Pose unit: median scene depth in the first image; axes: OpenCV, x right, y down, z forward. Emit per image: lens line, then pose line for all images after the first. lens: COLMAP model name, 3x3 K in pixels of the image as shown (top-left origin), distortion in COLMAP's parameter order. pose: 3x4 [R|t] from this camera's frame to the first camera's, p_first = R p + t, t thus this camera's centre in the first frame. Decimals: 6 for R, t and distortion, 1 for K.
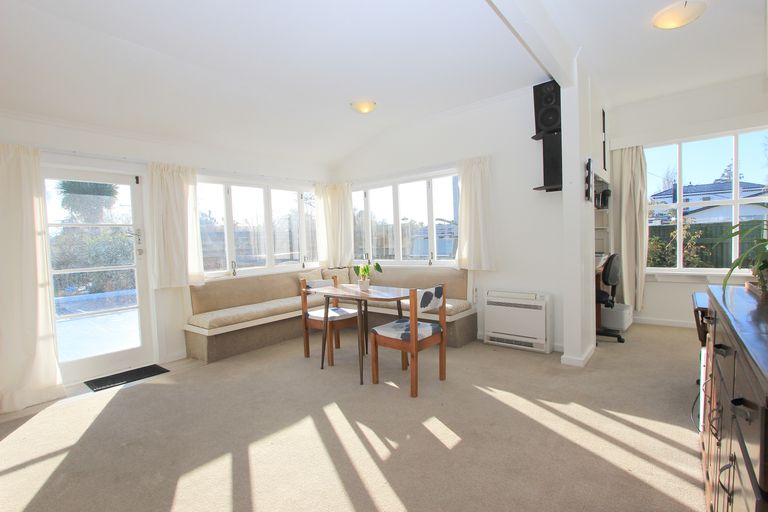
lens RADIAL K [[355.2, 0, 383.8], [0, 355.2, 256.9], [0, 0, 1]] dist [-0.014440, 0.000490]
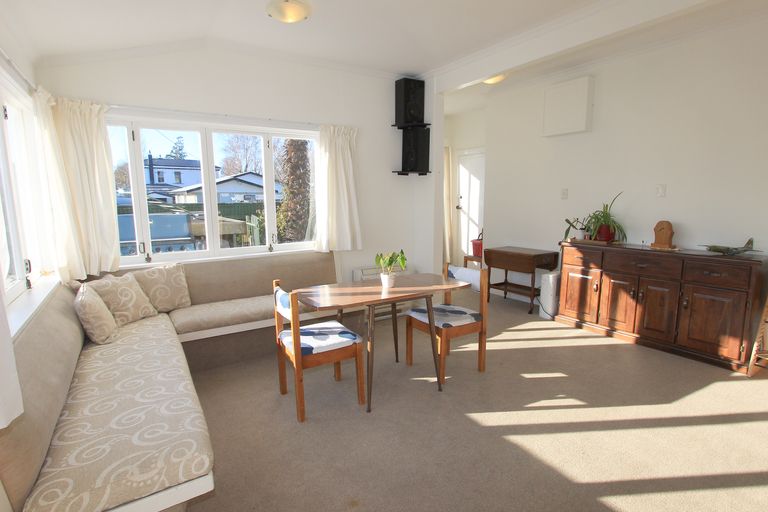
lens RADIAL K [[386.7, 0, 384.5], [0, 386.7, 258.1], [0, 0, 1]] dist [-0.025458, -0.000187]
pose [[0.300493, -0.106996, 0.947764, -0.739322], [0.039629, 0.994230, 0.099678, -0.044749], [-0.952961, 0.007606, 0.302999, 0.656540]]
